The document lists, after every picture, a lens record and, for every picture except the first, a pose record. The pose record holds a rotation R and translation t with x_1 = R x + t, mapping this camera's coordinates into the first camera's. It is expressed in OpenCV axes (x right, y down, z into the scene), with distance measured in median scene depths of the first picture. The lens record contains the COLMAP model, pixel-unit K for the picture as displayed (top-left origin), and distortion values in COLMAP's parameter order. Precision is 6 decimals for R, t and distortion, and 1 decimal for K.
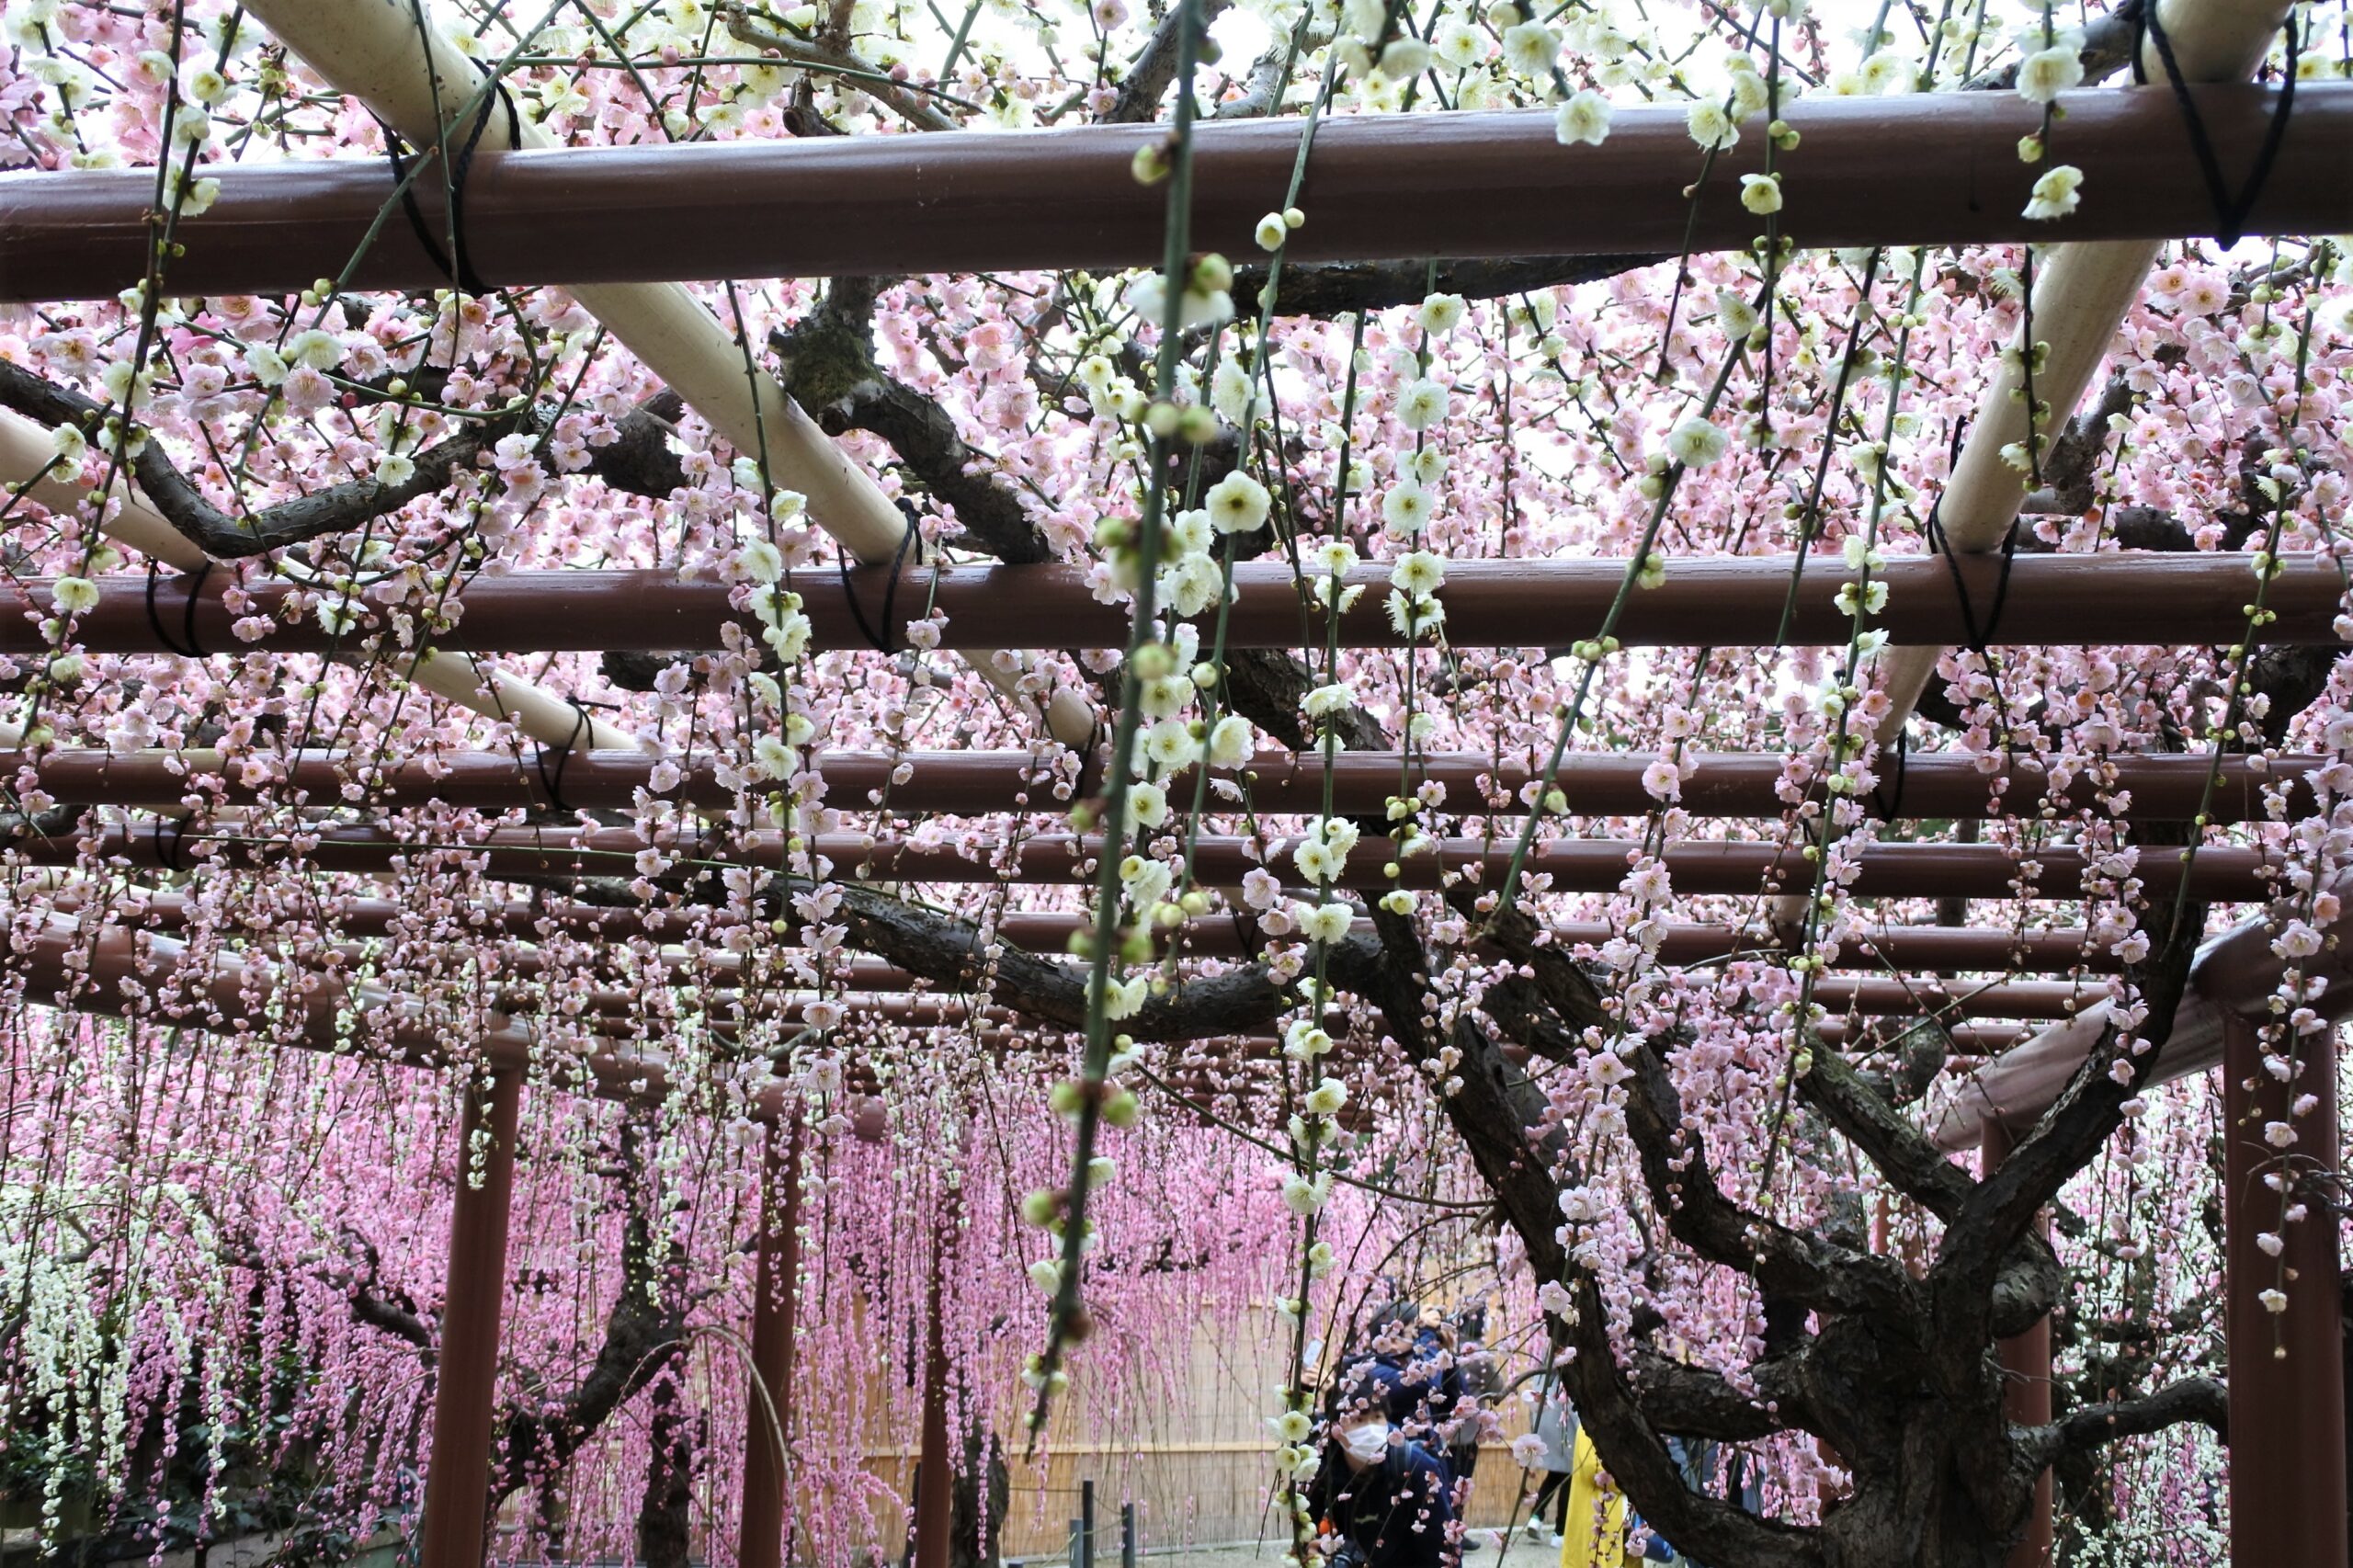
lens RADIAL K [[2178.6, 0, 1175.4], [0, 2178.6, 726.3], [0, 0, 1]] dist [-0.013816, -0.009958]
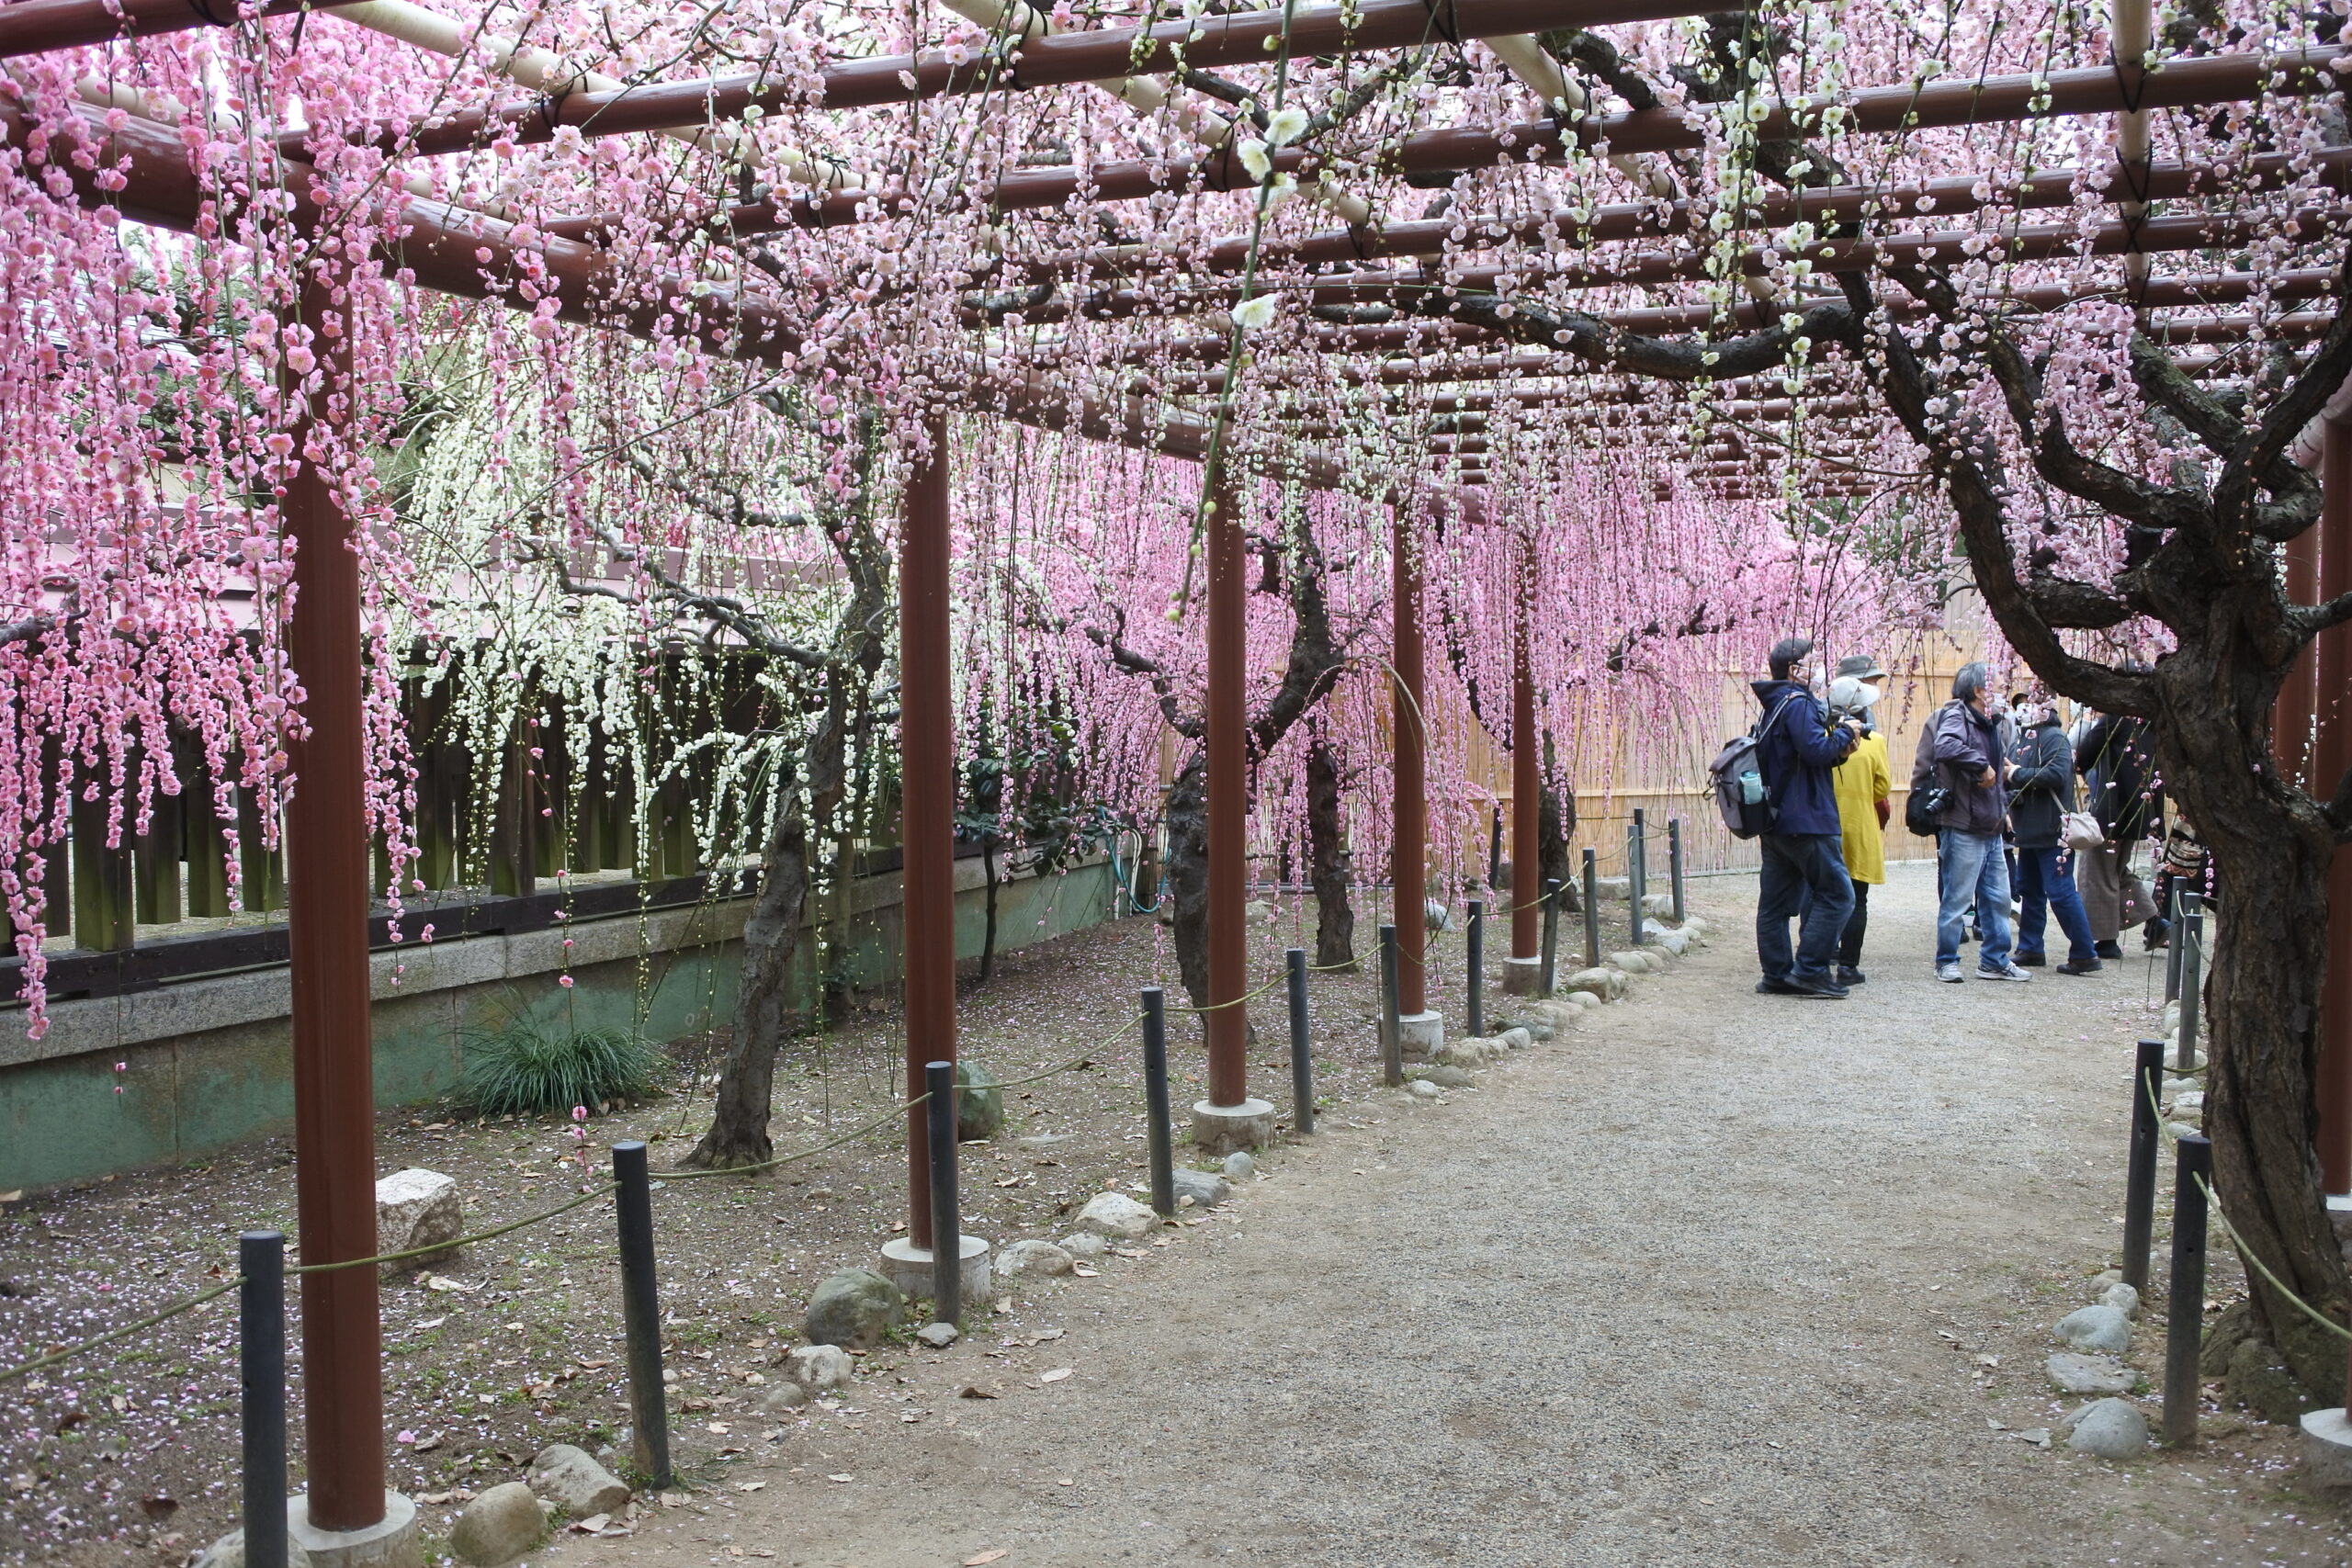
lens RADIAL K [[2177.5, 0, 1174.9], [0, 2177.5, 726.3], [0, 0, 1]] dist [-0.013816, -0.009958]
pose [[0.972082, -0.032782, -0.232339, -0.037701], [0.087816, 0.969058, 0.230685, -0.019841], [0.217587, -0.244648, 0.944883, -0.985741]]
